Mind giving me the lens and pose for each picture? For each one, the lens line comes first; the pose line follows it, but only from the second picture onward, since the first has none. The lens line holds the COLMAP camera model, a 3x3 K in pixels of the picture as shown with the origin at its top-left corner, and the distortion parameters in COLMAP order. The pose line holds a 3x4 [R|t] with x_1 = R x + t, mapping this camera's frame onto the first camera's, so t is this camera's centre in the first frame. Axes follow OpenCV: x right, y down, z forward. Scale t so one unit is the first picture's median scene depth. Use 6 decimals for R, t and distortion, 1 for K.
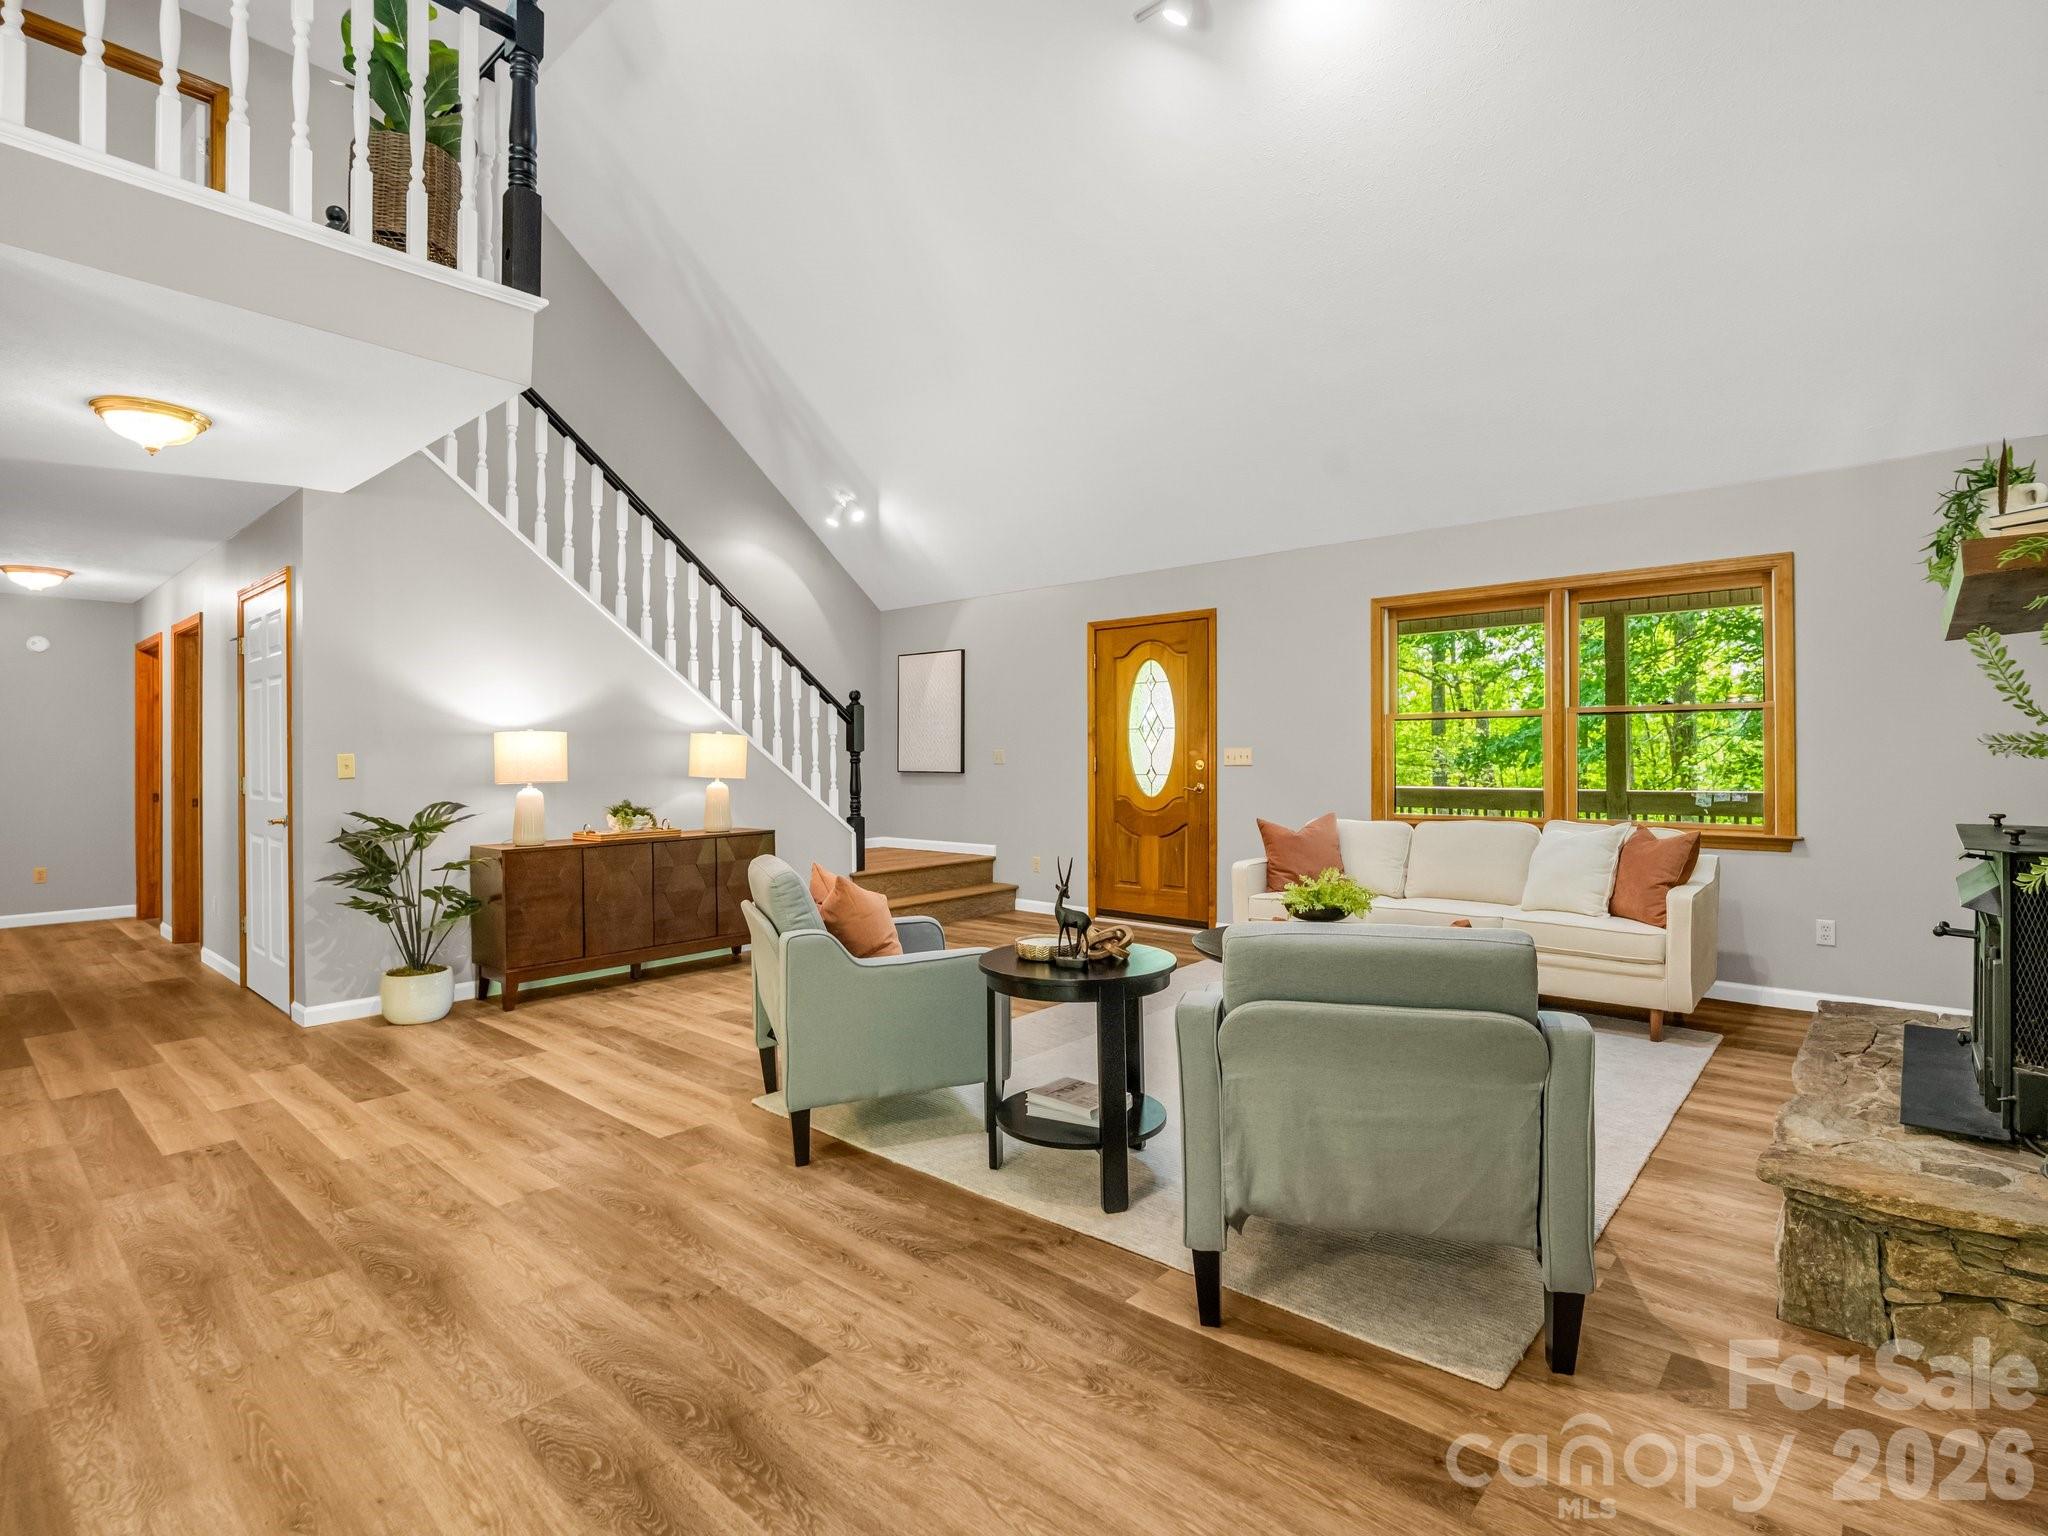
lens RADIAL K [[1006.5, 0, 1013.5], [0, 1006.5, 763.0], [0, 0, 1]] dist [-0.012107, -0.002742]
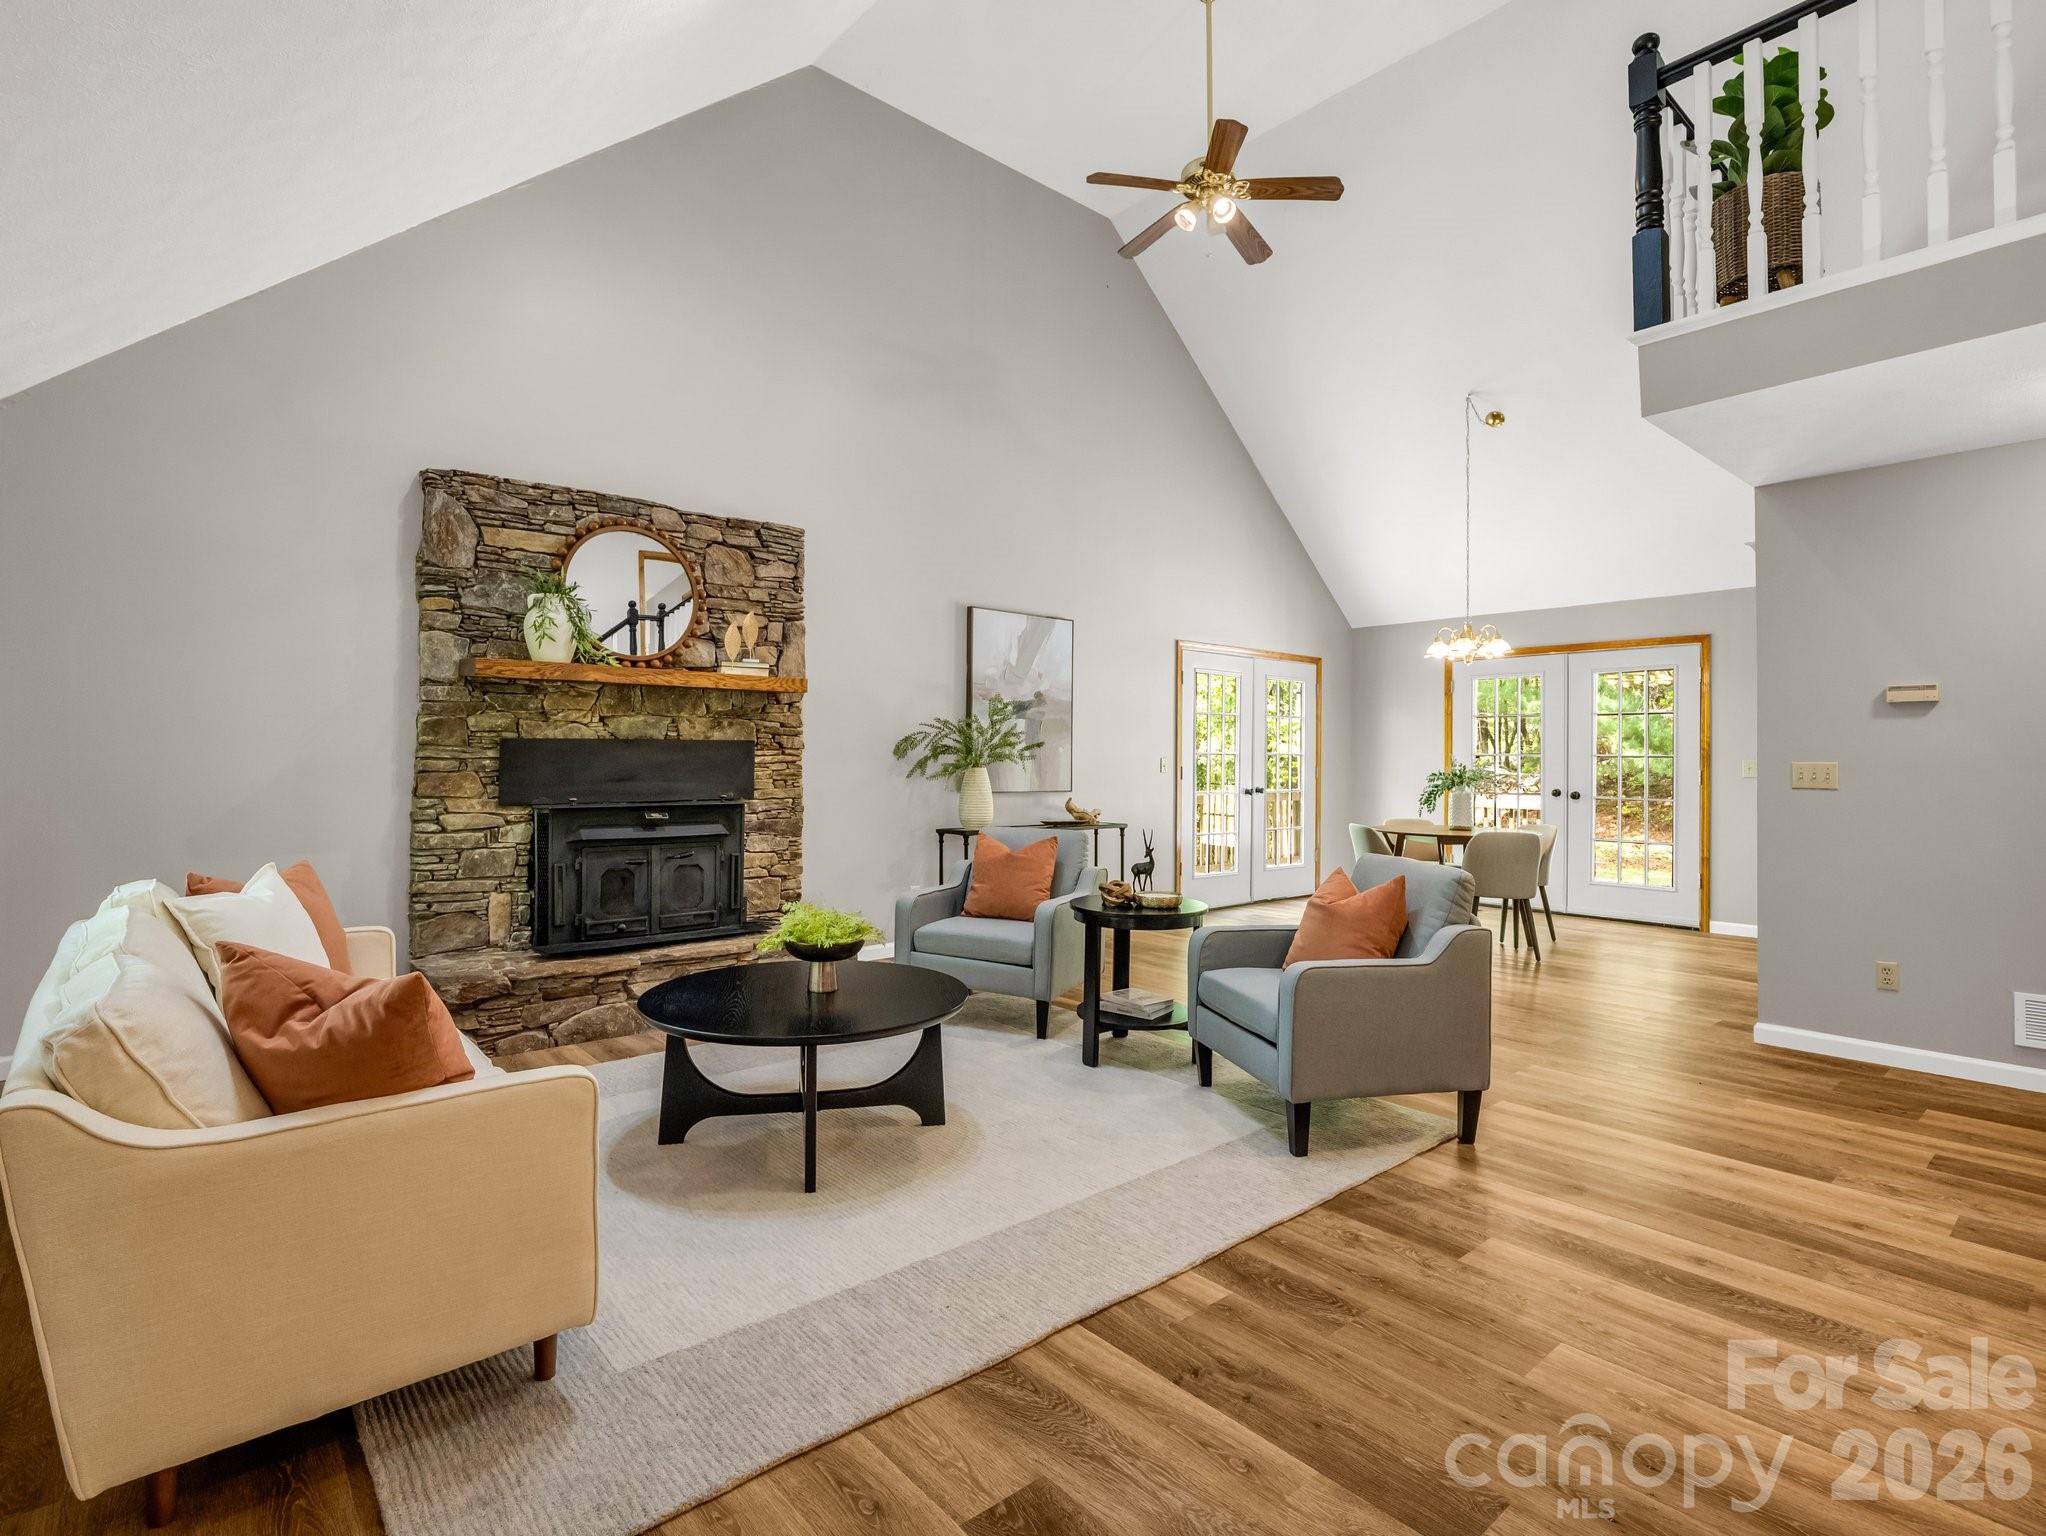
lens RADIAL K [[1005.5, 0, 1004.4], [0, 1005.5, 754.0], [0, 0, 1]] dist [-0.012107, -0.002742]
pose [[-0.990104, 0.001100, 0.140329, 0.027098], [0.000679, 0.999995, -0.003046, -0.009230], [-0.140331, -0.002921, -0.990100, 1.488146]]
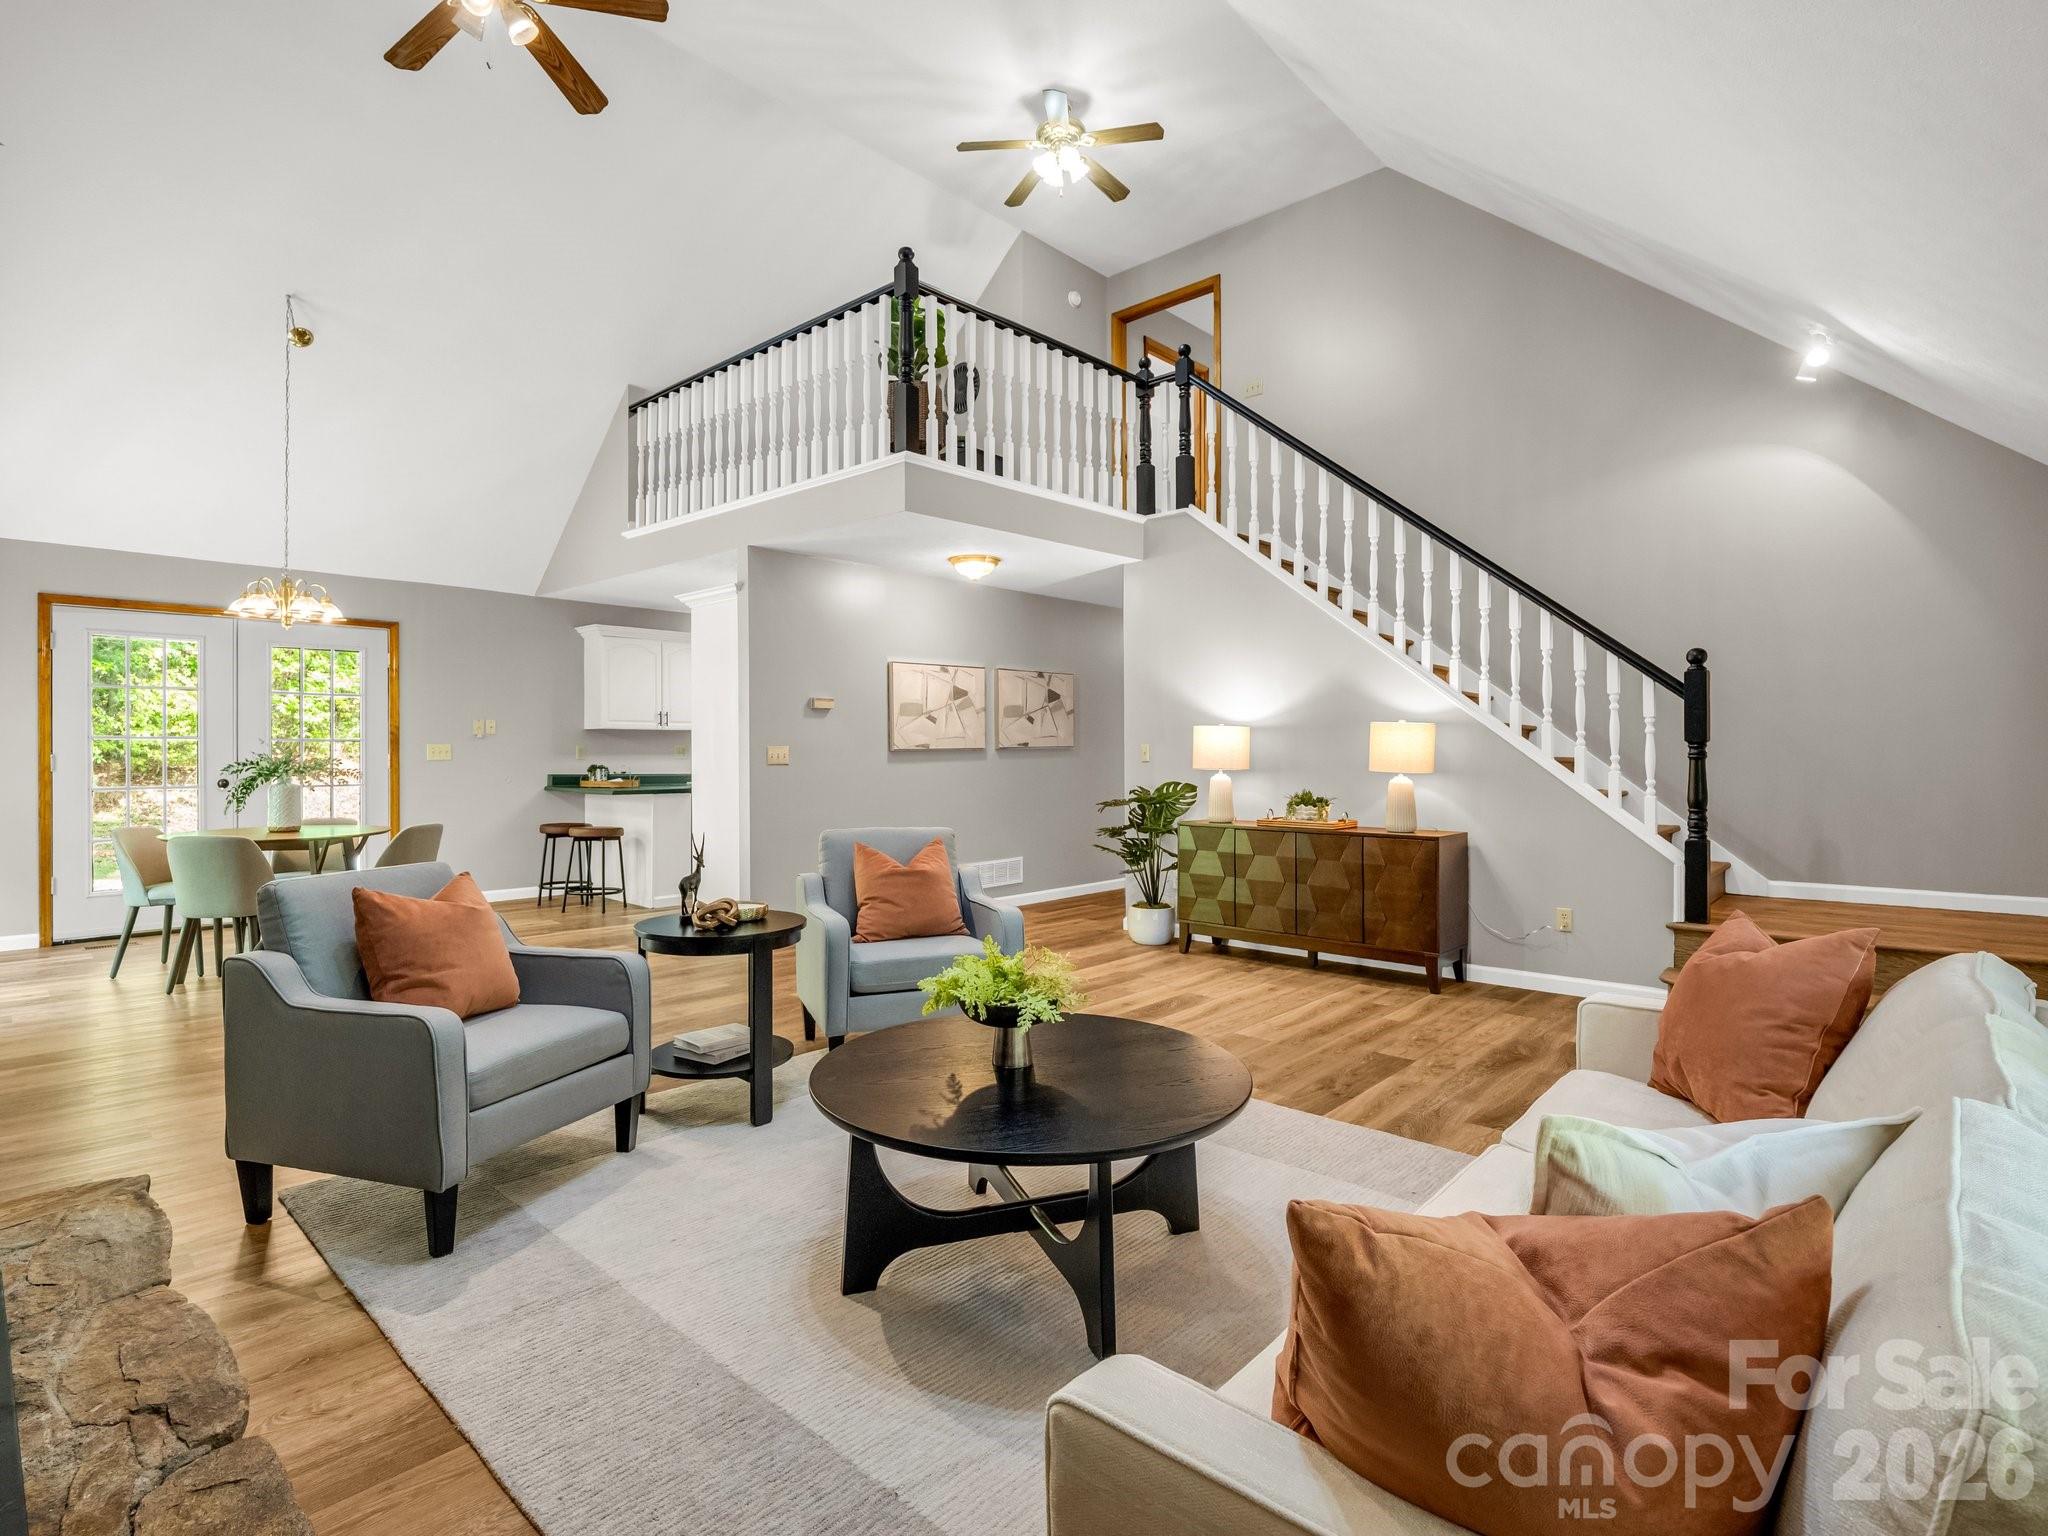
lens RADIAL K [[1006.5, 0, 1030.8], [0, 1006.5, 760.6], [0, 0, 1]] dist [-0.012107, -0.002742]
pose [[-0.008534, 0.020111, -0.999761, 0.750155], [-0.005576, 0.999781, 0.020159, -0.014232], [0.999948, 0.005747, -0.008420, 0.840421]]
